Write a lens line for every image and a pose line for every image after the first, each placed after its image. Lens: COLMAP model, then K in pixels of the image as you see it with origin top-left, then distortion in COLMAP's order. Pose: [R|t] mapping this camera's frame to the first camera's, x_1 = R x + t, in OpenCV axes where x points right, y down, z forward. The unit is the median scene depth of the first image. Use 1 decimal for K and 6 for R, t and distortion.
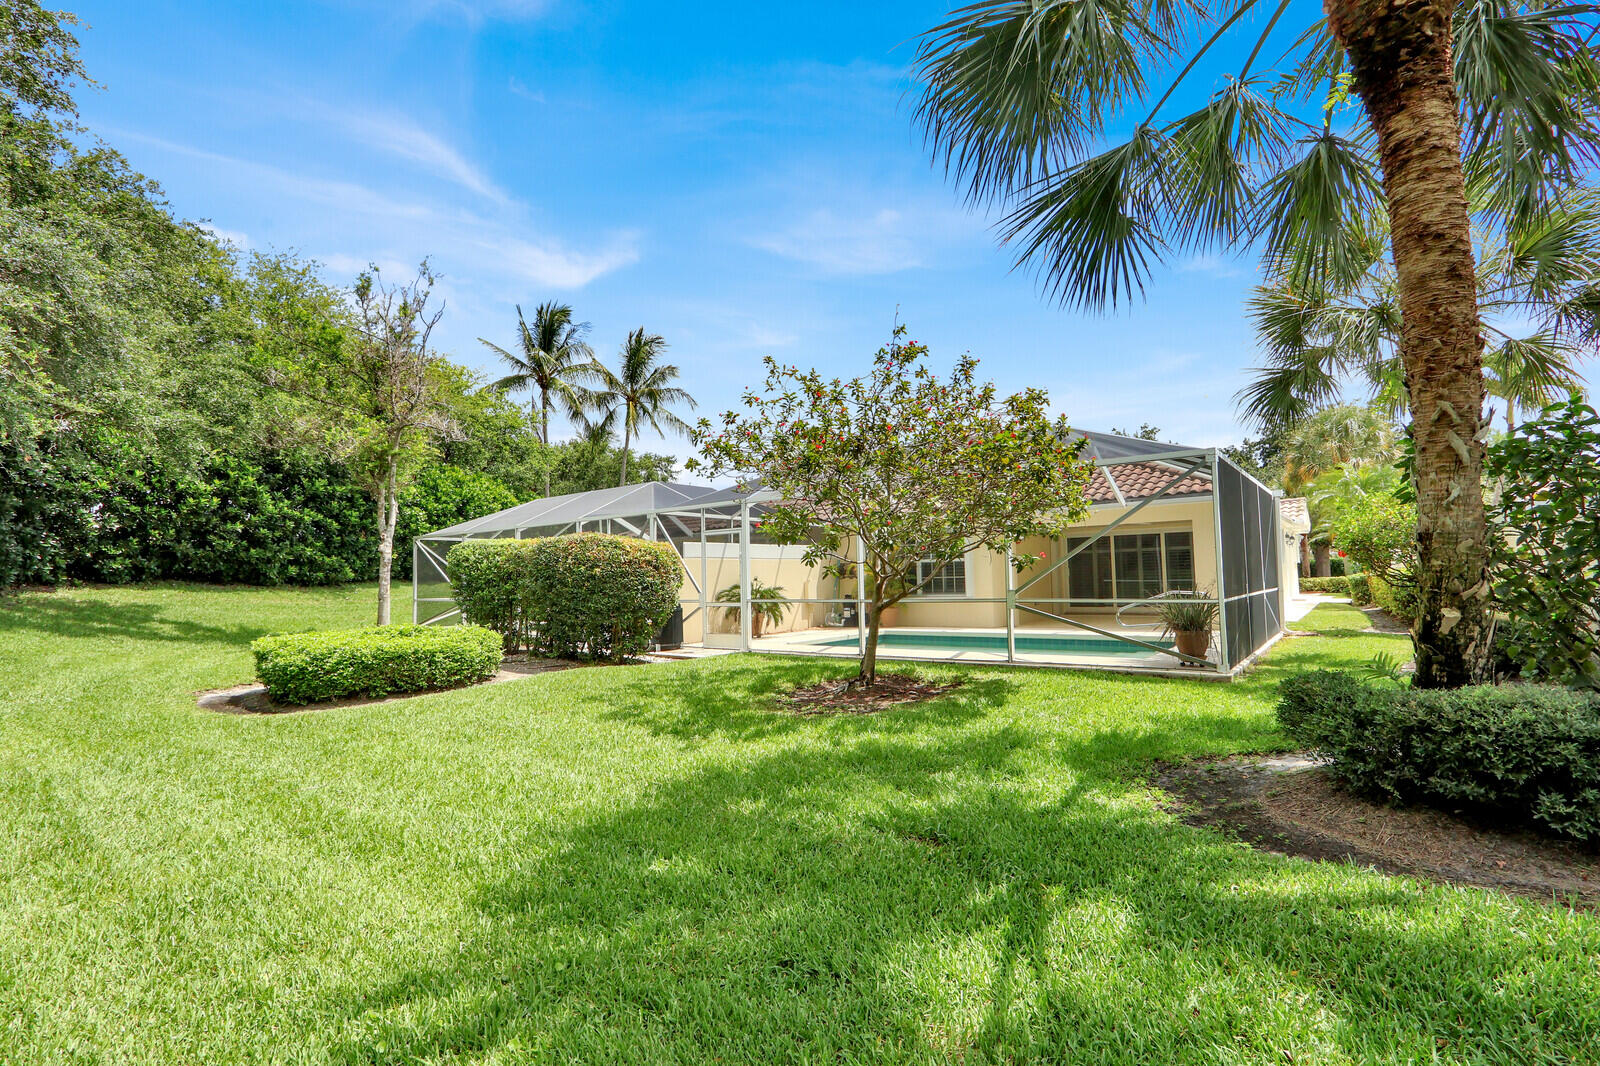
lens RADIAL K [[751.2, 0, 800.0], [0, 751.2, 533.0], [0, 0, 1]] dist [-0.010057, 0.000031]
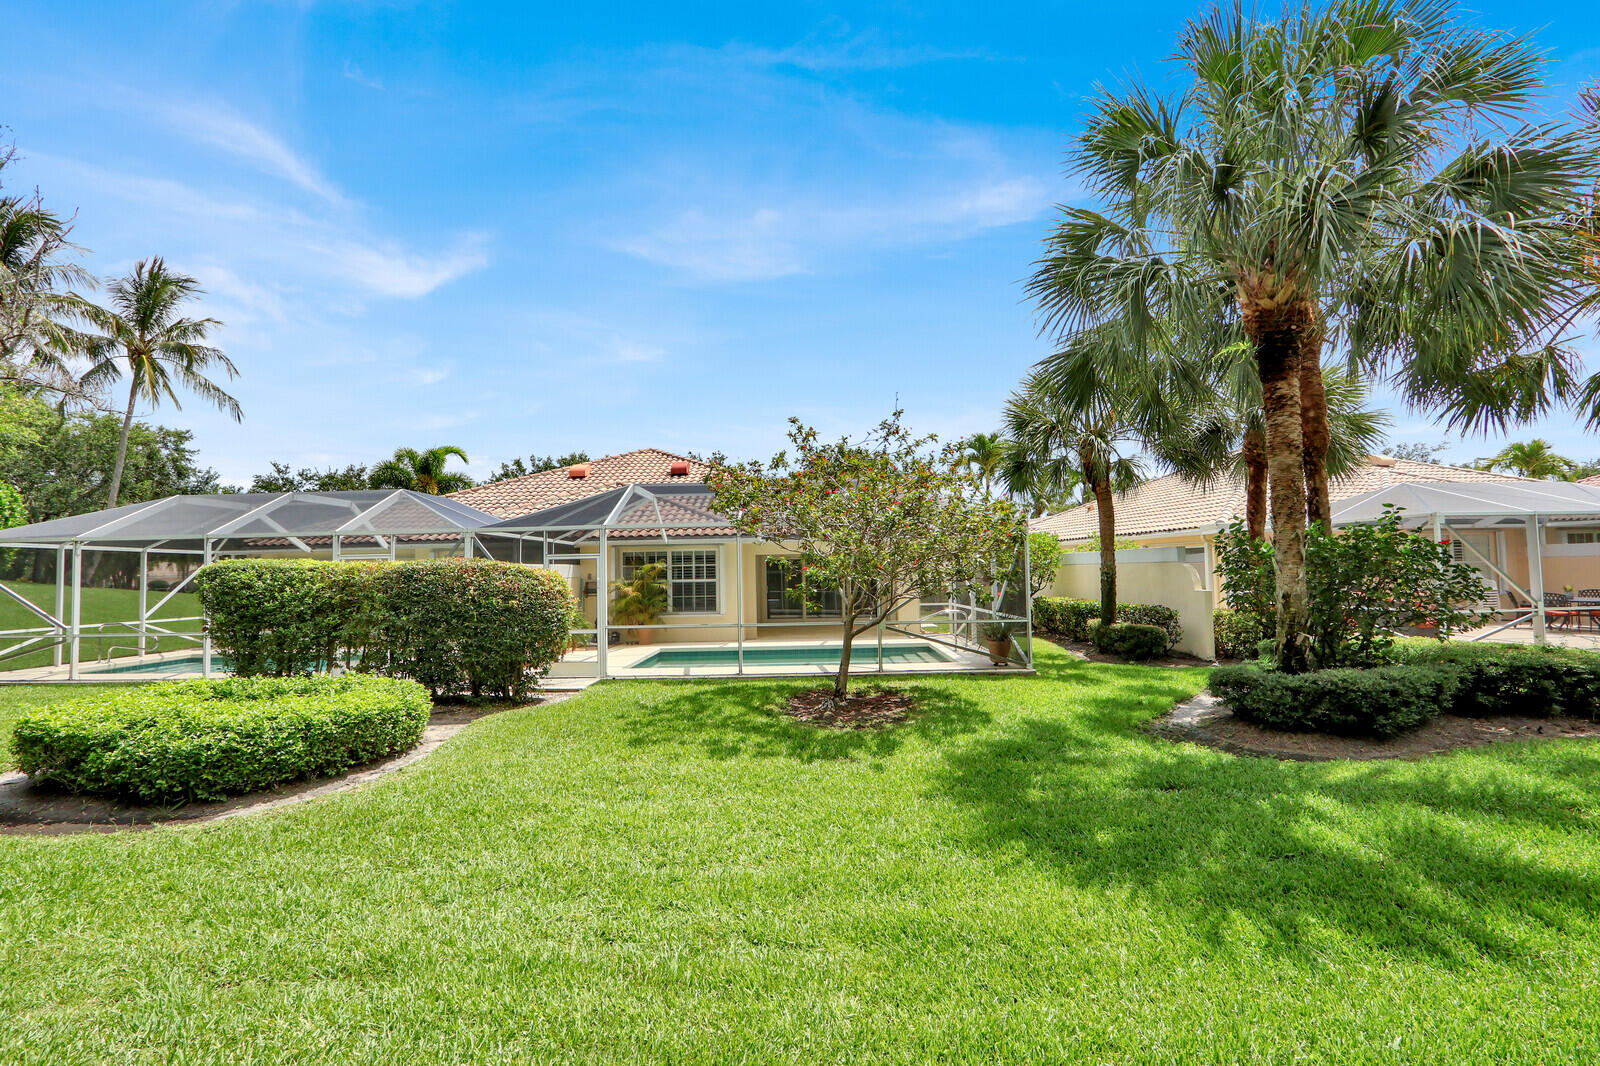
lens RADIAL K [[751.2, 0, 800.0], [0, 751.2, 533.0], [0, 0, 1]] dist [-0.010057, 0.000031]
pose [[0.809404, 0.035718, 0.586165, -0.564320], [-0.032920, 0.999339, -0.015437, -0.036711], [-0.586329, -0.006802, 0.810045, 0.060033]]
